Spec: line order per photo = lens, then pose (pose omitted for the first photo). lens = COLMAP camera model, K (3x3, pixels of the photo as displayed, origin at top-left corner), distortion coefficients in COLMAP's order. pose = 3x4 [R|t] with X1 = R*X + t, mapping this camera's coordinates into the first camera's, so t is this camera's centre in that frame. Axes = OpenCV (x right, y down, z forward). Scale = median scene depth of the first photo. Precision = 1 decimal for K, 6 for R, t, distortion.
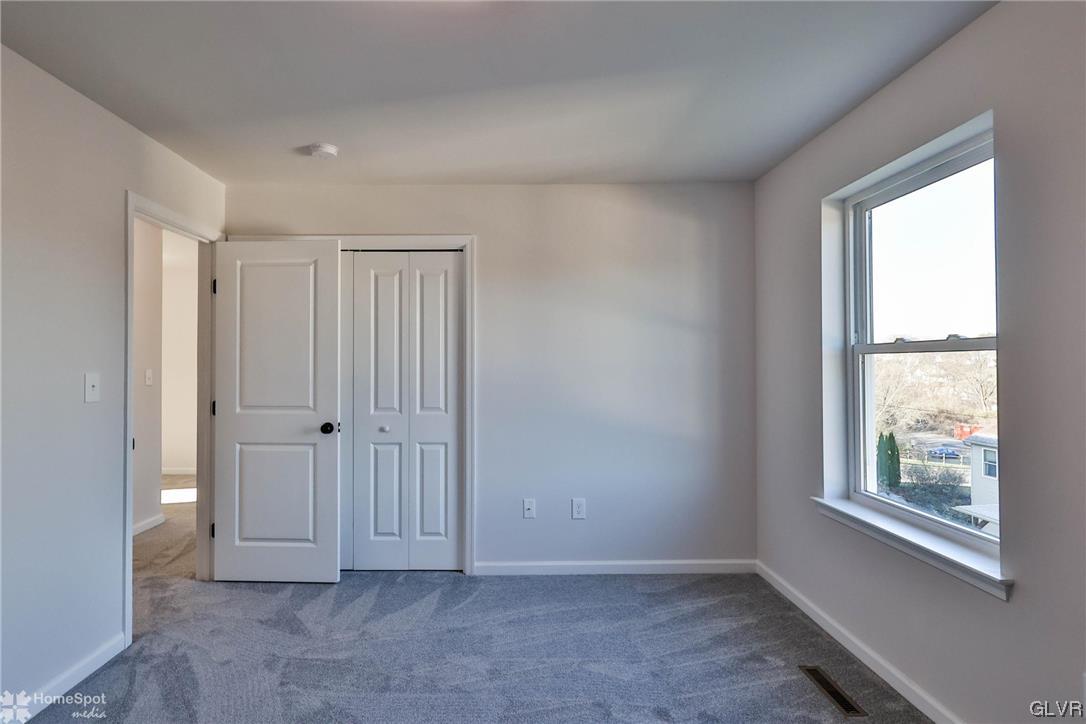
lens RADIAL K [[539.3, 0, 570.3], [0, 539.3, 362.2], [0, 0, 1]] dist [-0.006388, 0.003920]
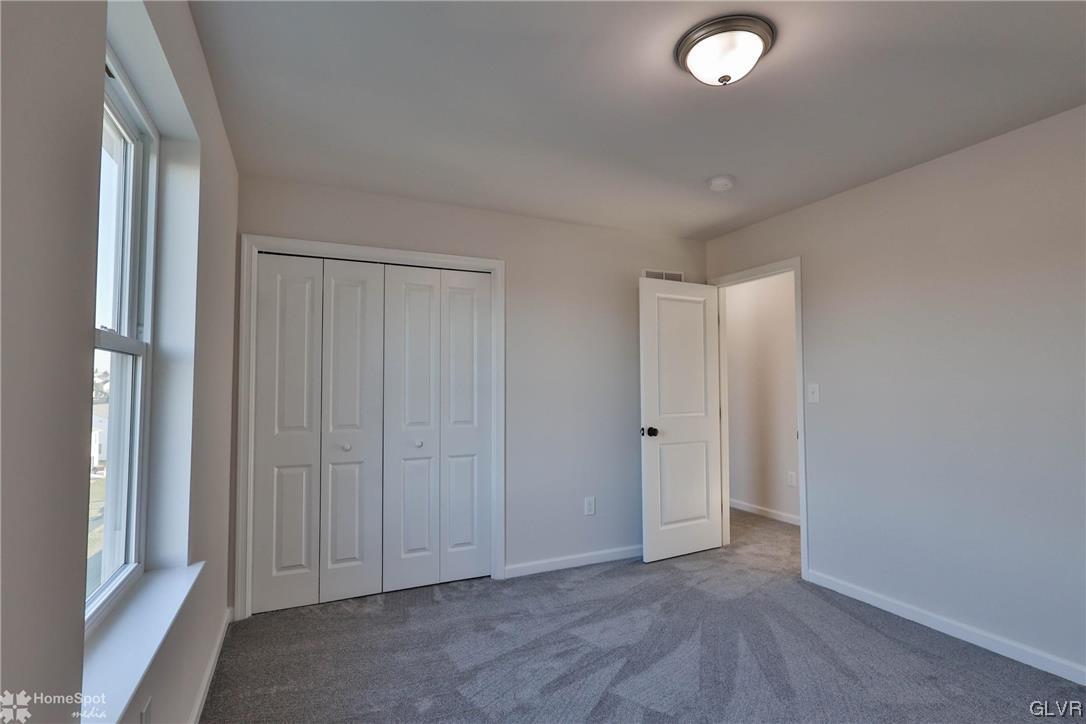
lens RADIAL K [[539.3, 0, 546.9], [0, 539.3, 365.9], [0, 0, 1]] dist [-0.006388, 0.003920]
pose [[0.911754, 0.014846, 0.410468, -0.576625], [-0.006392, 0.999738, -0.021960, -0.001698], [-0.410686, 0.017398, 0.911611, -0.014548]]
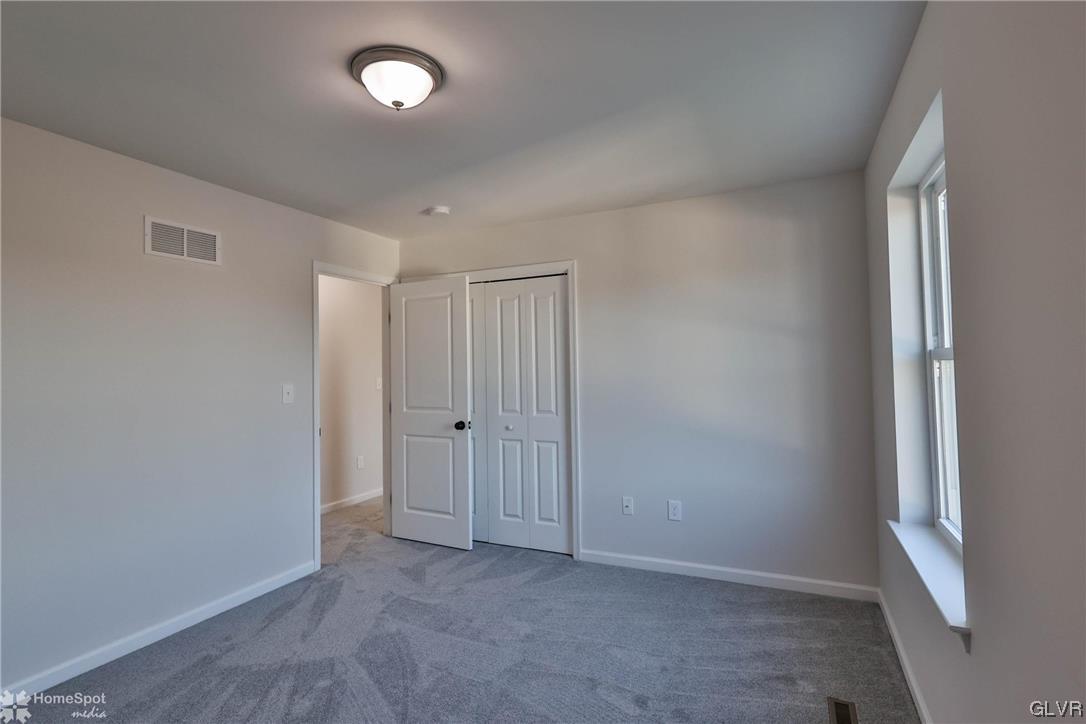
lens RADIAL K [[510.5, 0, 541.9], [0, 510.5, 360.1], [0, 0, 1]] dist [-0.003244, -0.000251]
pose [[0.910125, -0.020578, -0.413823, 0.215257], [0.014711, 0.999741, -0.017358, -0.006796], [0.414073, 0.009710, 0.910192, -0.008924]]
